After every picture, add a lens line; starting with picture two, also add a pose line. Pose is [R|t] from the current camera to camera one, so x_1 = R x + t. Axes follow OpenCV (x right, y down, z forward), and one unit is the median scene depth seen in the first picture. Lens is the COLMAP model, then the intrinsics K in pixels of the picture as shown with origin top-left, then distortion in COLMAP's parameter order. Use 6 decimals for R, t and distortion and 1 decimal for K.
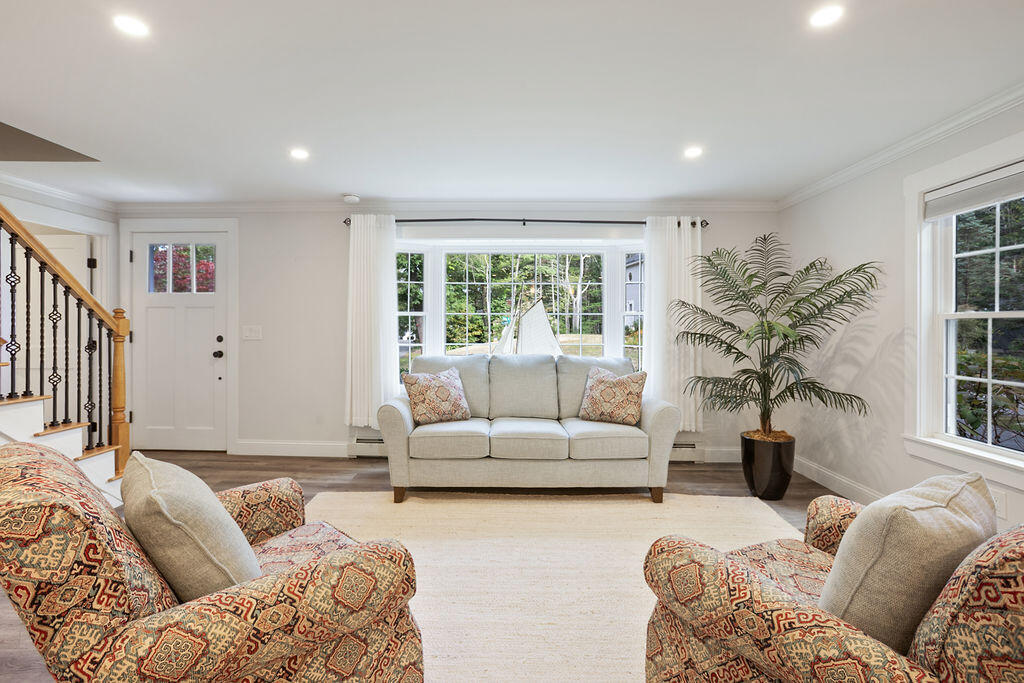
lens RADIAL K [[468.0, 0, 510.7], [0, 468.0, 326.0], [0, 0, 1]] dist [-0.011526, 0.000929]
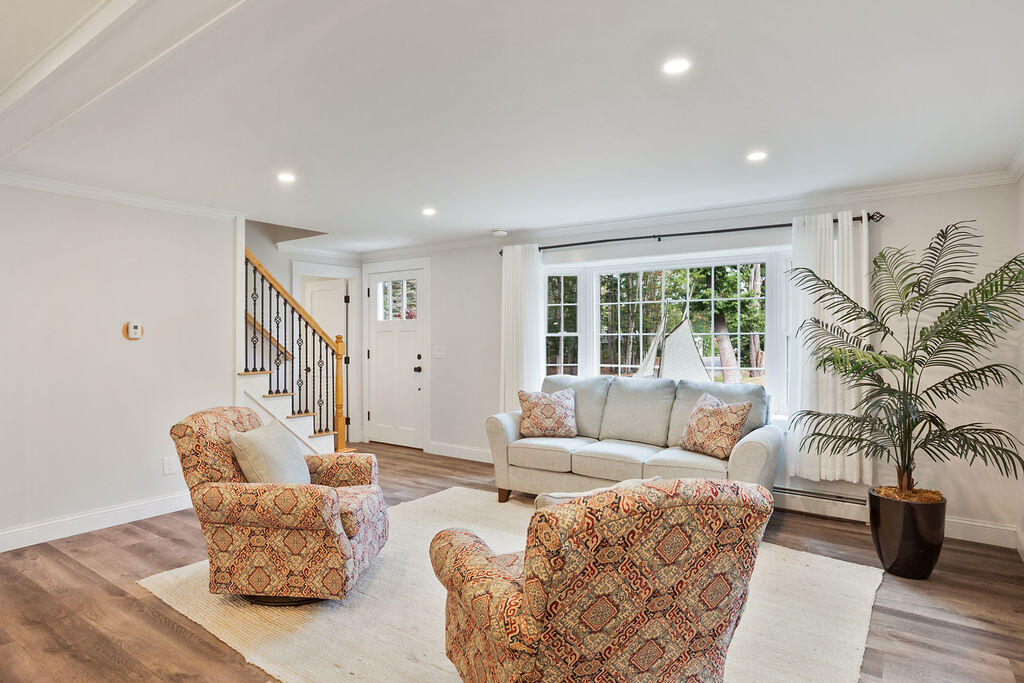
lens RADIAL K [[570.0, 0, 509.0], [0, 570.0, 339.8], [0, 0, 1]] dist [0.003853, 0.001826]
pose [[0.831480, -0.002352, -0.555550, 0.471500], [0.001572, 0.999997, -0.001881, -0.016222], [0.555552, 0.000691, 0.831481, -0.133012]]
